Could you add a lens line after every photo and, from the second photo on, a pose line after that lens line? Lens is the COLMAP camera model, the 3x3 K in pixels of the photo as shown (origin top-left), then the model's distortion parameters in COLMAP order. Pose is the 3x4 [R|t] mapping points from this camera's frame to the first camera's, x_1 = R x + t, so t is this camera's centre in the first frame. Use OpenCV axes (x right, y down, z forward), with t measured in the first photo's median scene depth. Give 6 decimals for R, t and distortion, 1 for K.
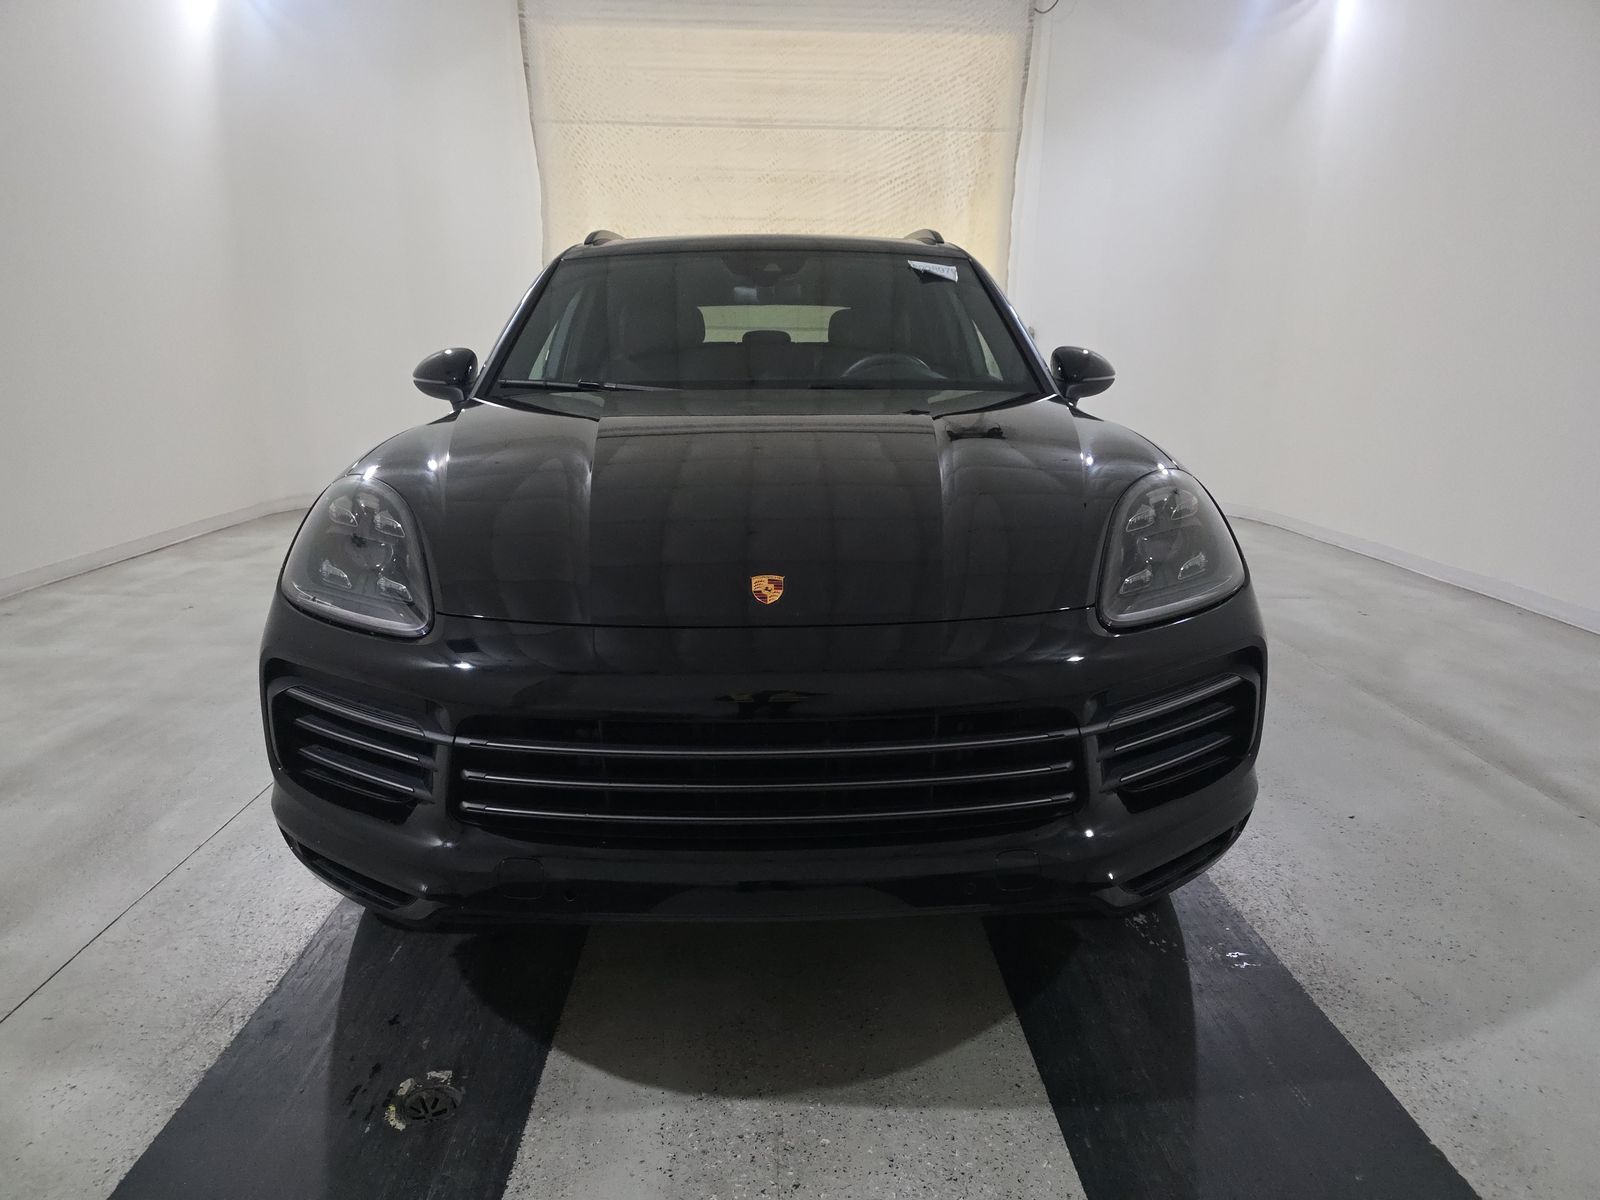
lens RADIAL K [[1040.9, 0, 802.1], [0, 1040.9, 587.7], [0, 0, 1]] dist [0.036198, -0.033188]
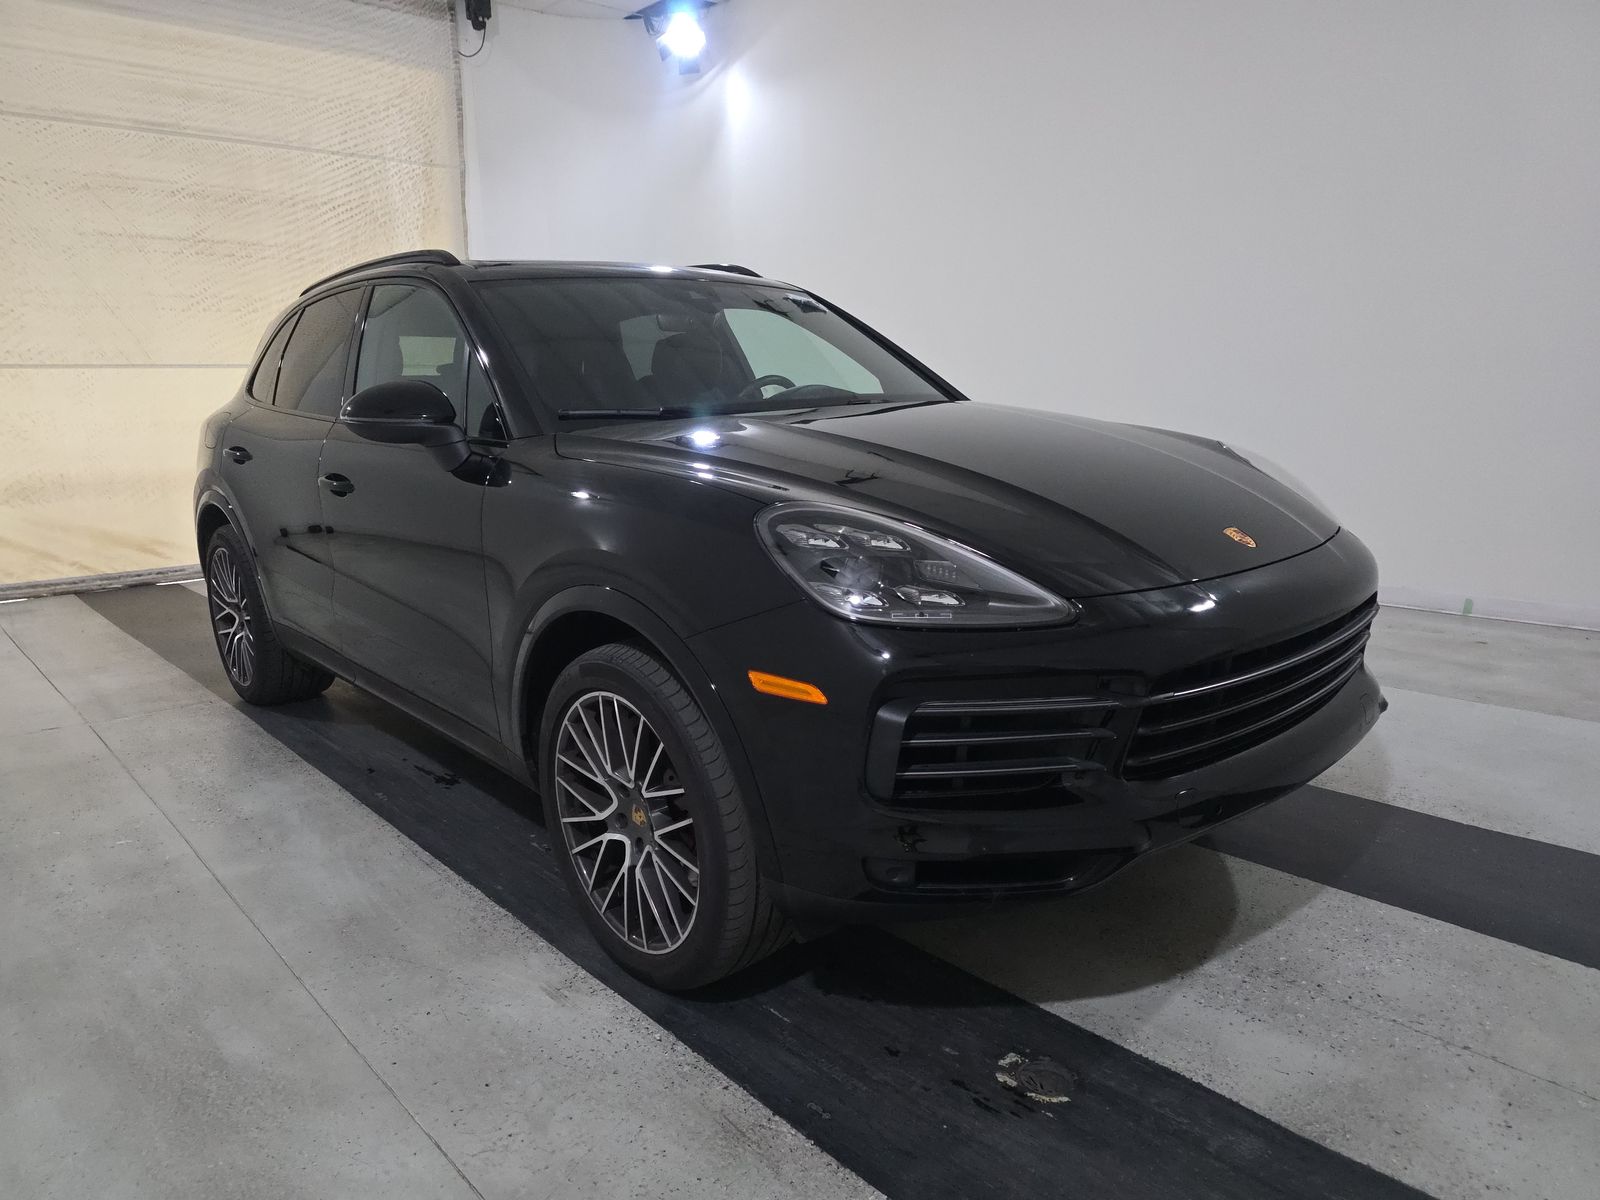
lens RADIAL K [[1040.9, 0, 761.1], [0, 1040.9, 584.0], [0, 0, 1]] dist [0.036198, -0.033188]
pose [[0.778919, -0.144522, 0.610244, -0.239432], [0.168132, 0.985585, 0.018809, -0.012920], [-0.604166, 0.087951, 0.791990, 0.062476]]
